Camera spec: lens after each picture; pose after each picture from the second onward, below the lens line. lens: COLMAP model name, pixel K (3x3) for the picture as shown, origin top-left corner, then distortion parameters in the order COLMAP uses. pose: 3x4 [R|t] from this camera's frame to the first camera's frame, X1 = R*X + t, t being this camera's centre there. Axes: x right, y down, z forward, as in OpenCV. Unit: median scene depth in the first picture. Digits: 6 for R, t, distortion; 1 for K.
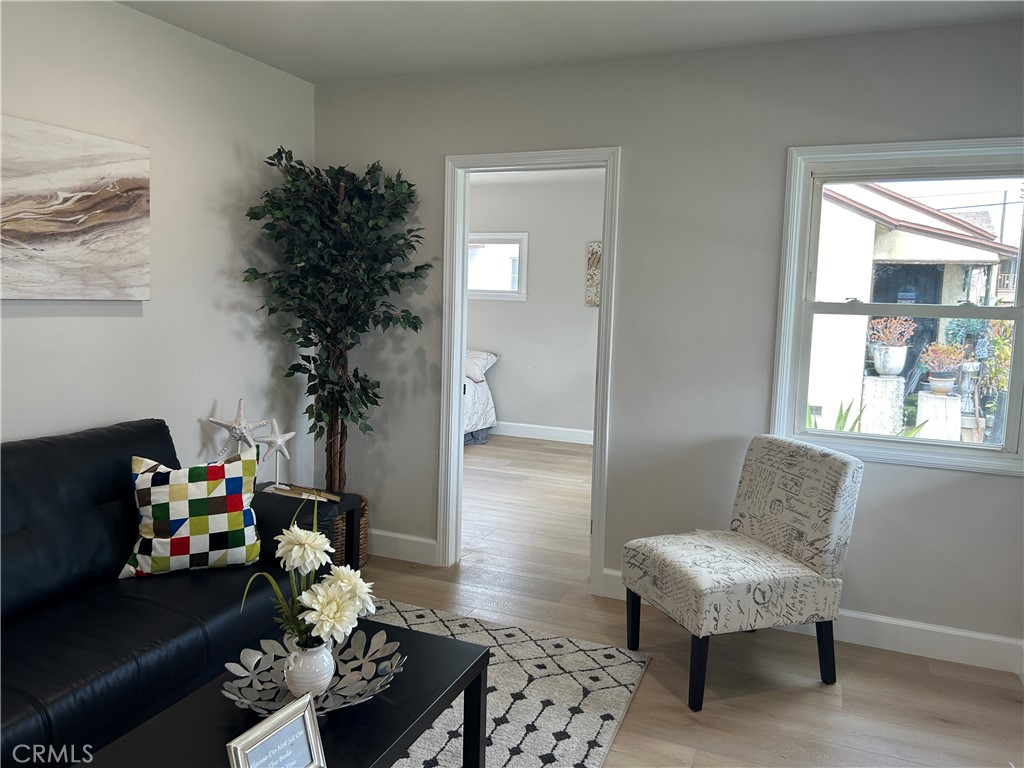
lens RADIAL K [[767.7, 0, 505.4], [0, 767.7, 380.3], [0, 0, 1]] dist [0.056361, -0.072812]
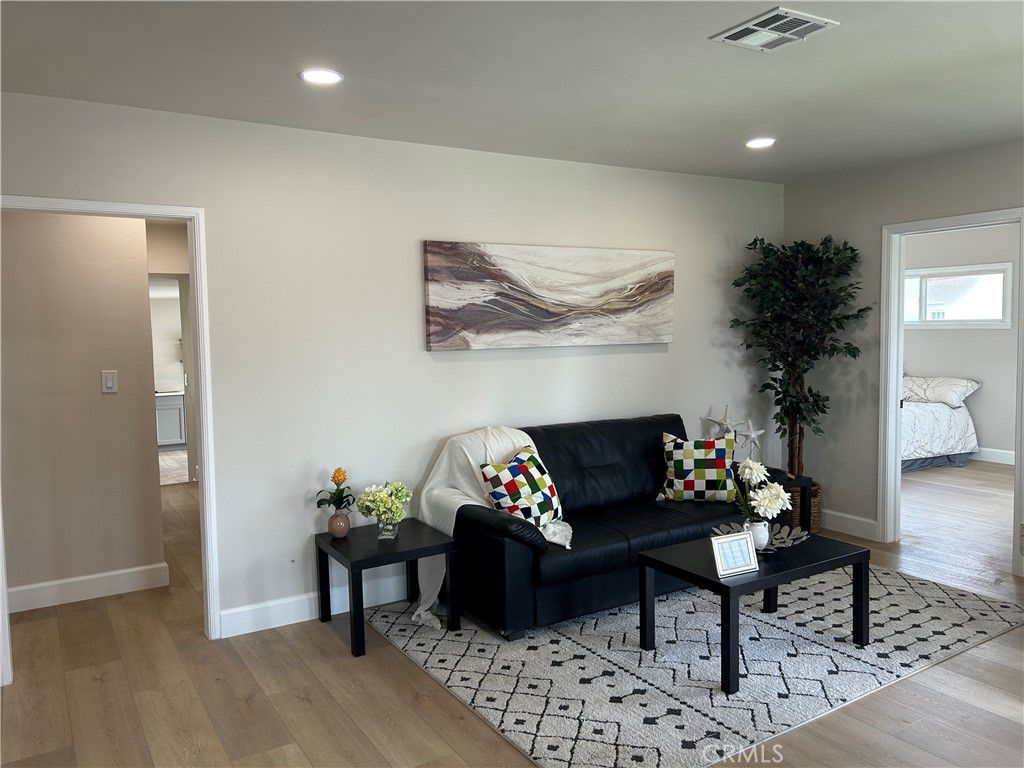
lens RADIAL K [[777.0, 0, 498.5], [0, 777.0, 380.0], [0, 0, 1]] dist [0.059581, -0.088763]
pose [[0.806445, -0.004709, -0.591291, 0.194939], [-0.023410, 0.998930, -0.039884, 0.044695], [0.590846, 0.046007, 0.805471, -0.484024]]
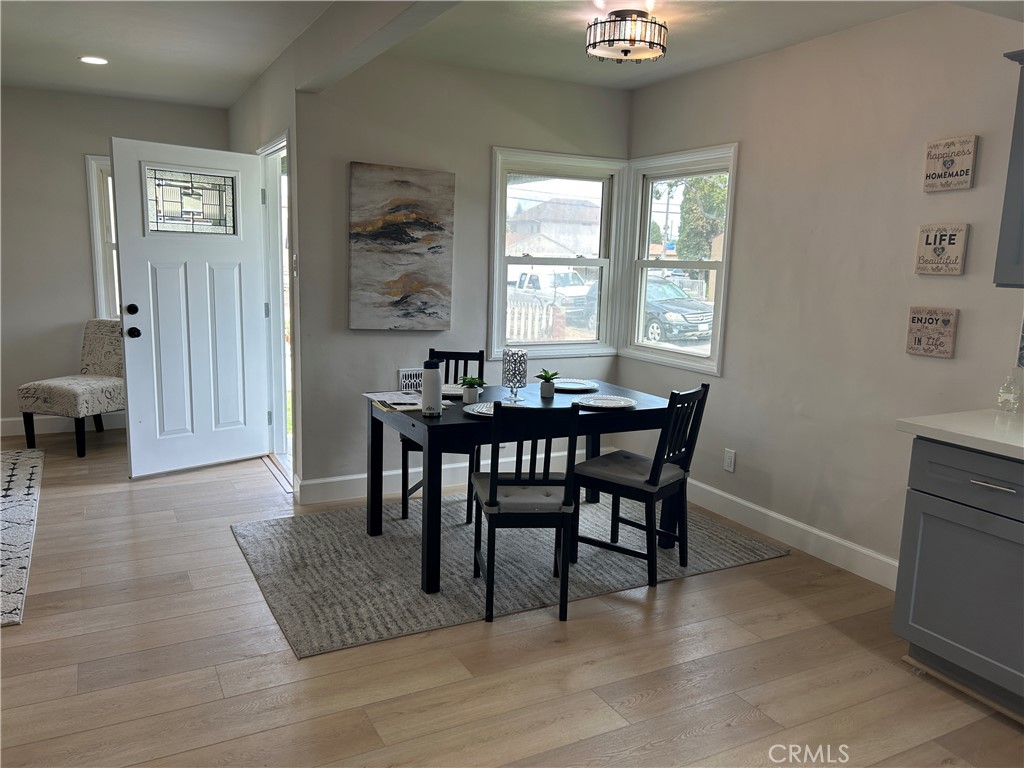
lens RADIAL K [[767.7, 0, 505.4], [0, 767.7, 380.3], [0, 0, 1]] dist [0.056361, -0.072812]
pose [[0.640529, -0.137002, 0.755615, -0.386724], [0.081522, 0.990528, 0.110489, 0.083867], [-0.763595, -0.009173, 0.645630, -0.791416]]
